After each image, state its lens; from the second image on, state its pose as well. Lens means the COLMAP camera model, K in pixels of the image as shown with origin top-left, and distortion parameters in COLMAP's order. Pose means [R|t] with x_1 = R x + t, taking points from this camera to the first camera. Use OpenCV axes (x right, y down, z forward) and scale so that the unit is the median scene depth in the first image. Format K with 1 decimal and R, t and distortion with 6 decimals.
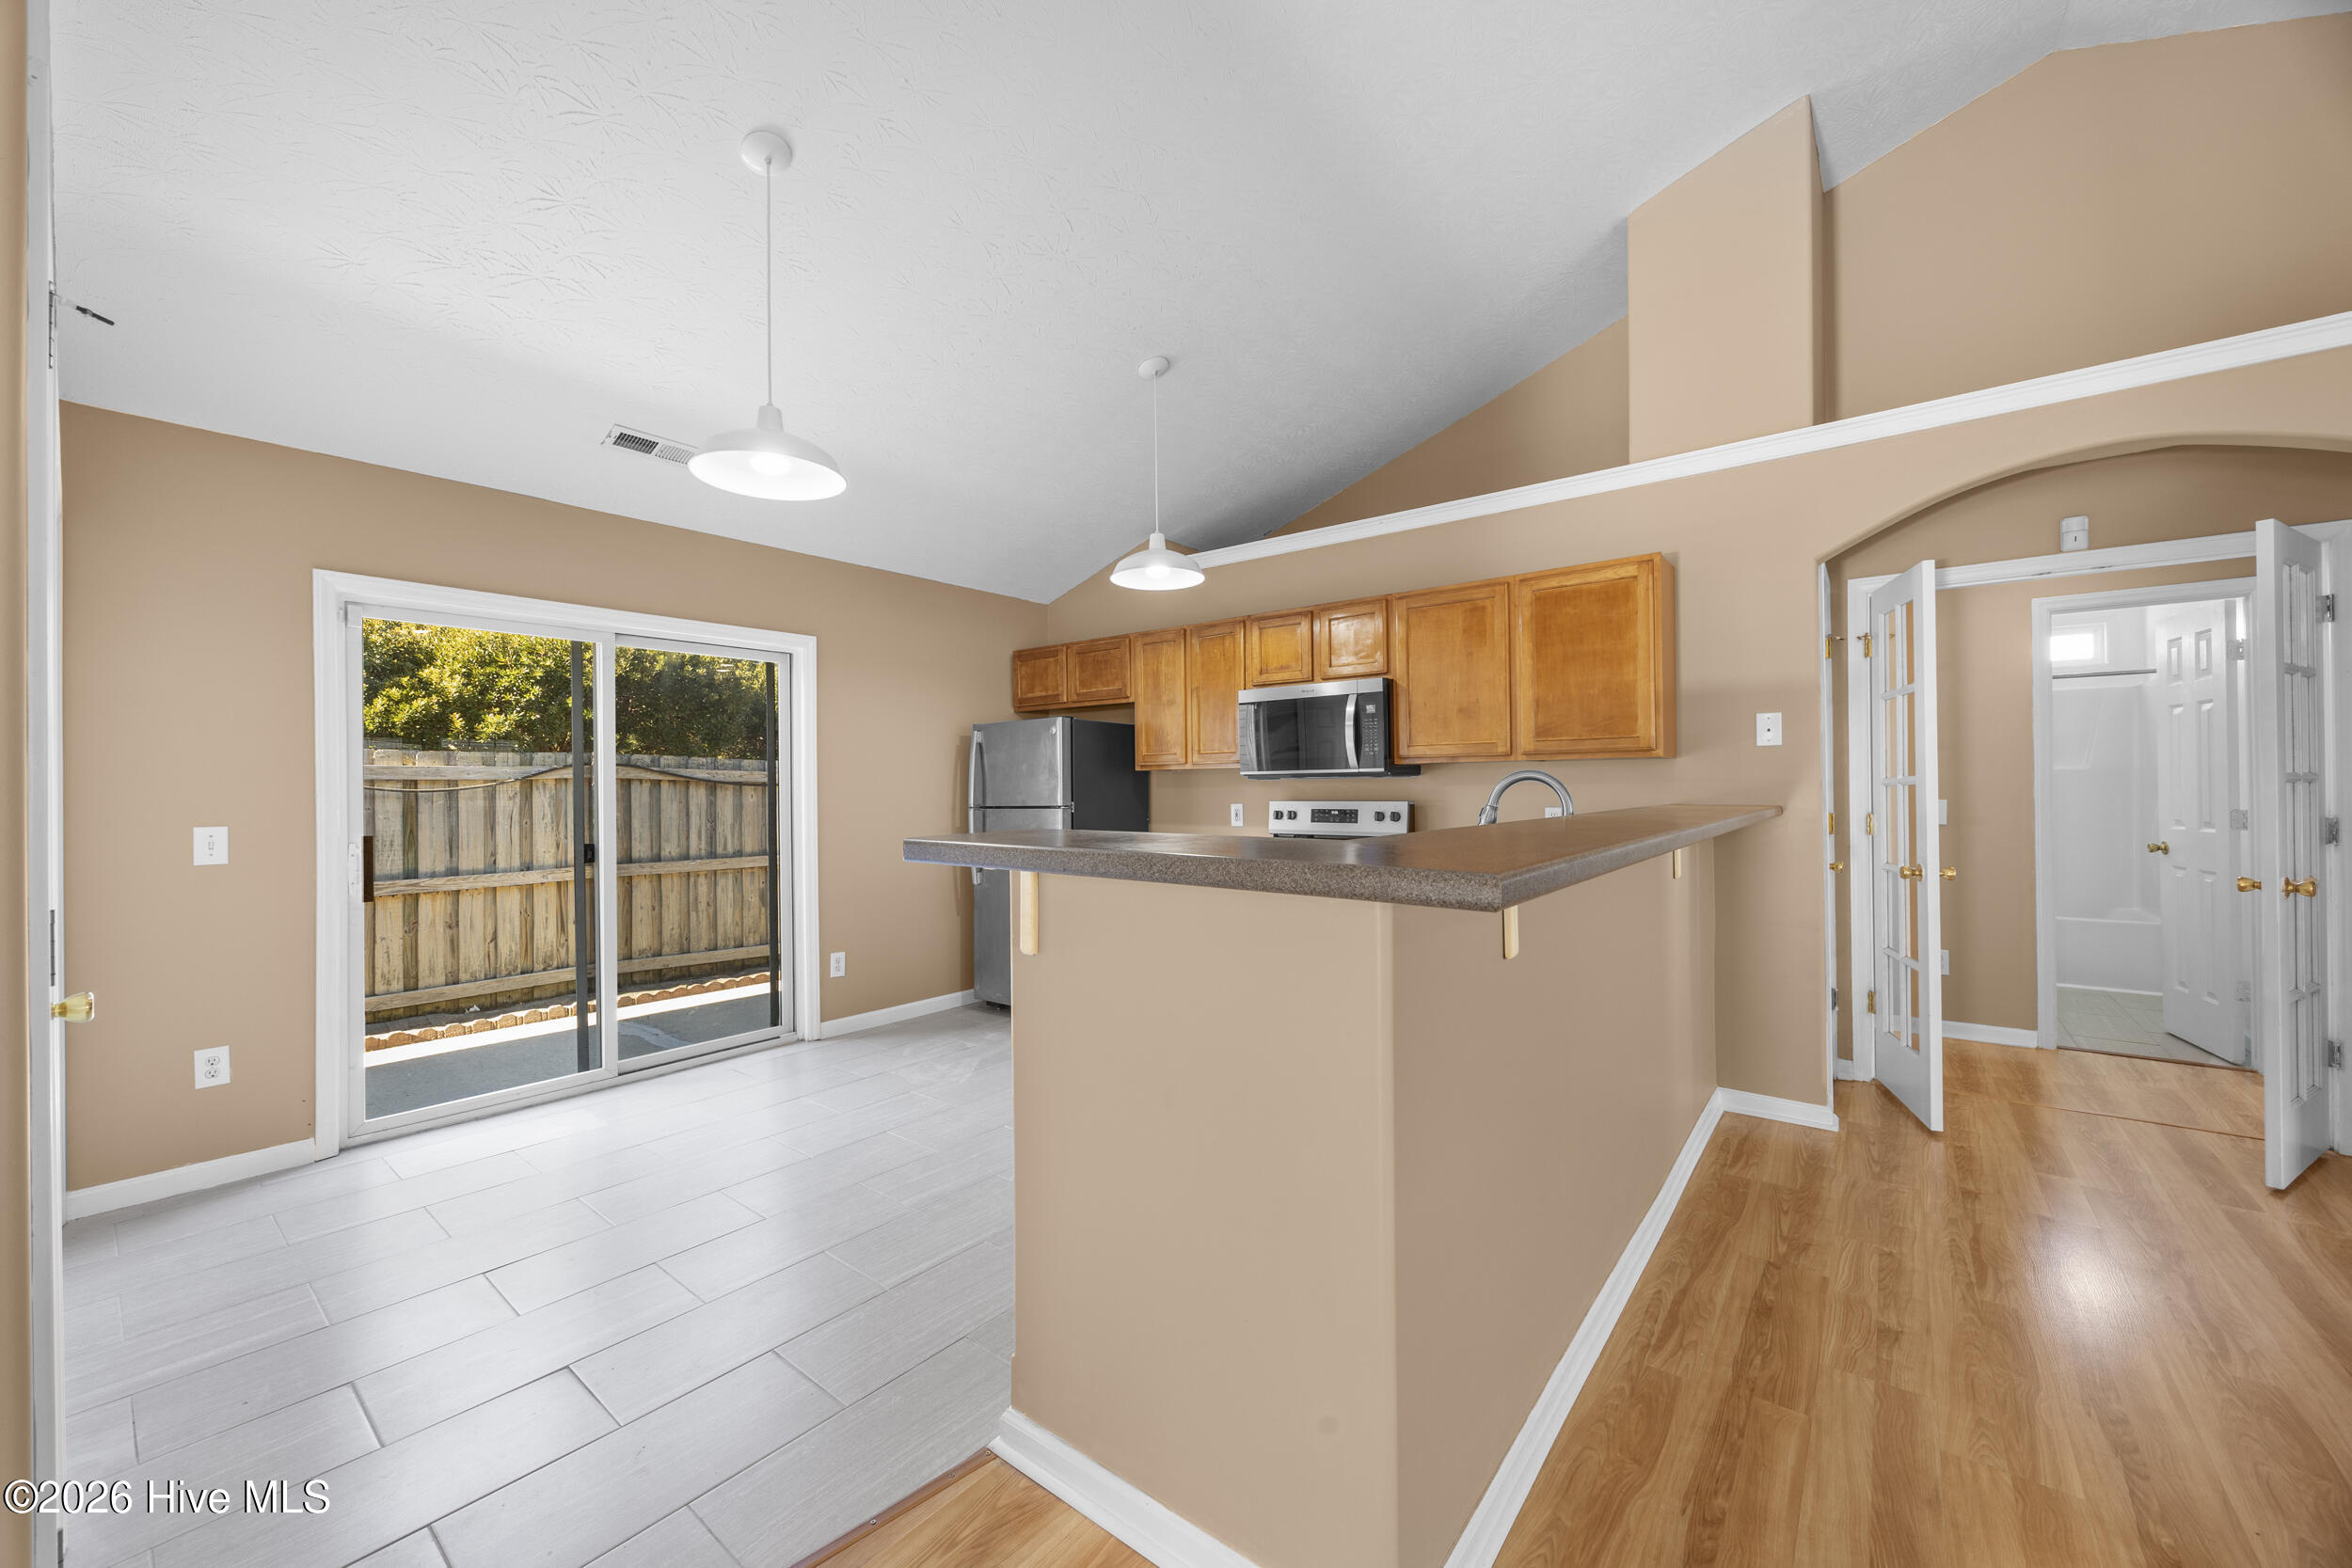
lens RADIAL K [[891.8, 0, 1159.9], [0, 891.8, 778.7], [0, 0, 1]] dist [-0.005418, 0.001056]
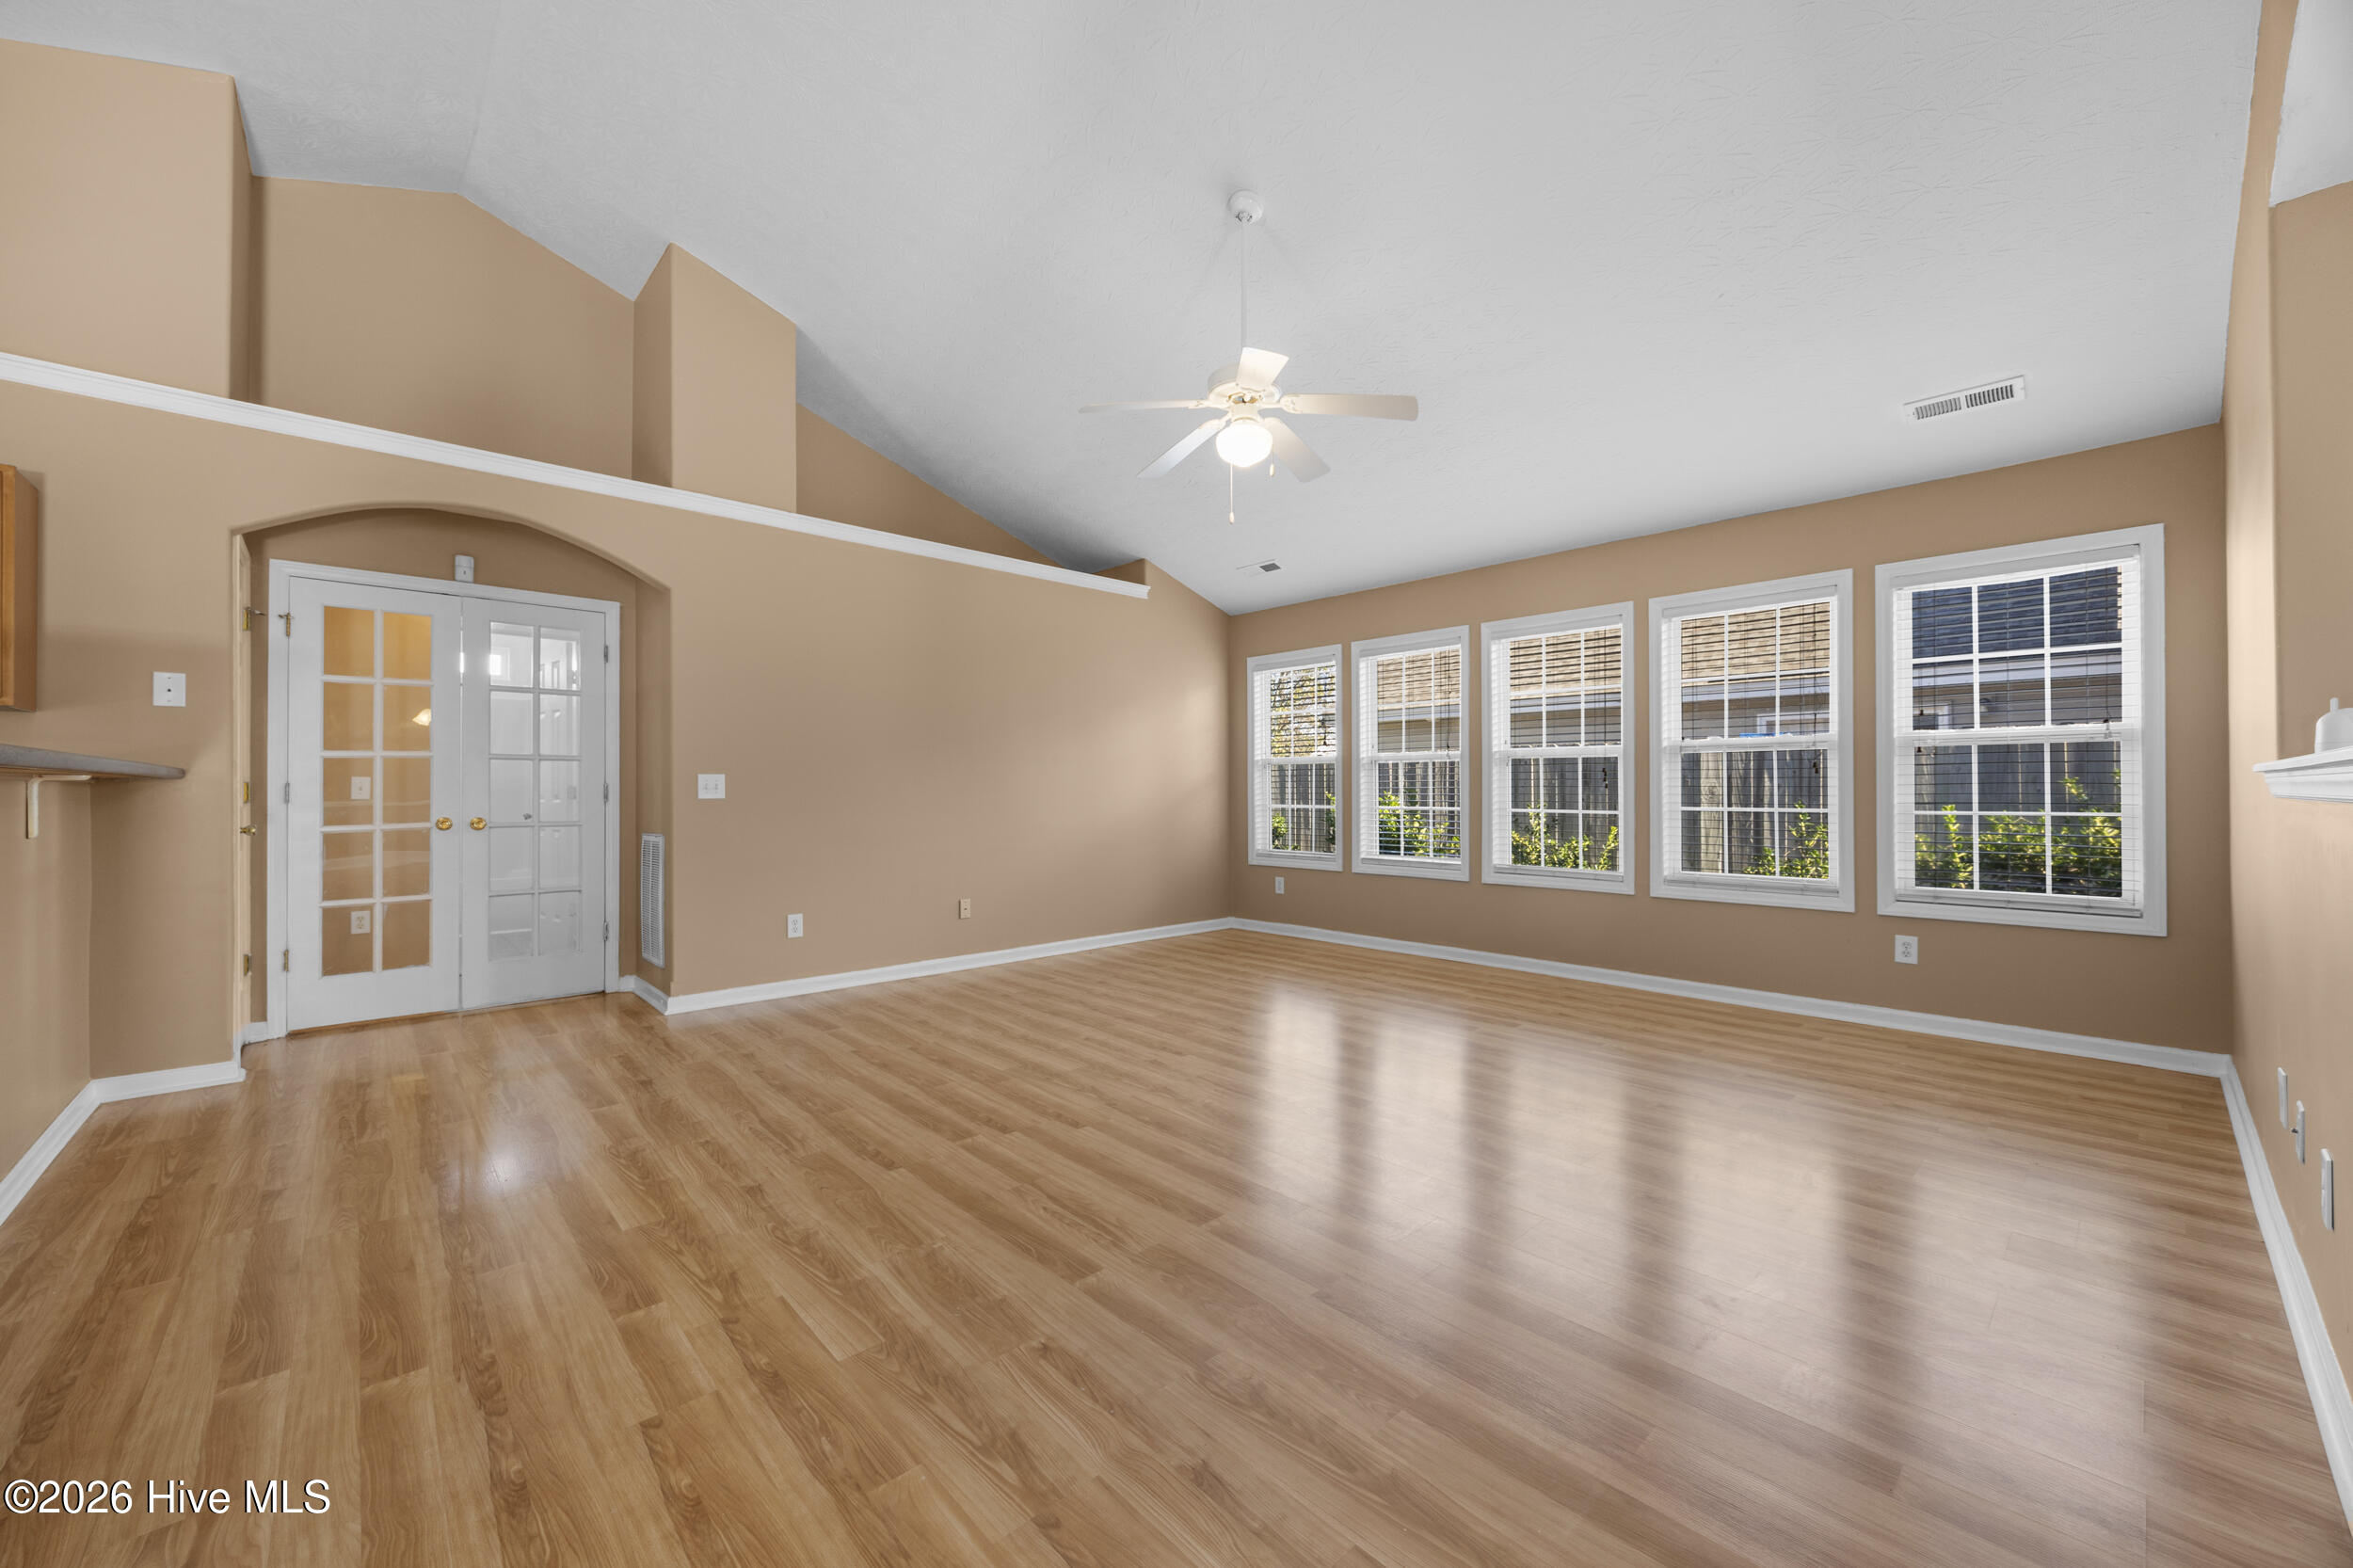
lens RADIAL K [[892.3, 0, 1164.1], [0, 892.3, 788.0], [0, 0, 1]] dist [-0.005418, 0.001056]
pose [[0.144426, 0.013016, 0.989430, -0.098832], [-0.008755, 0.999891, -0.011875, 0.046818], [-0.989477, -0.006948, 0.144525, -0.183446]]
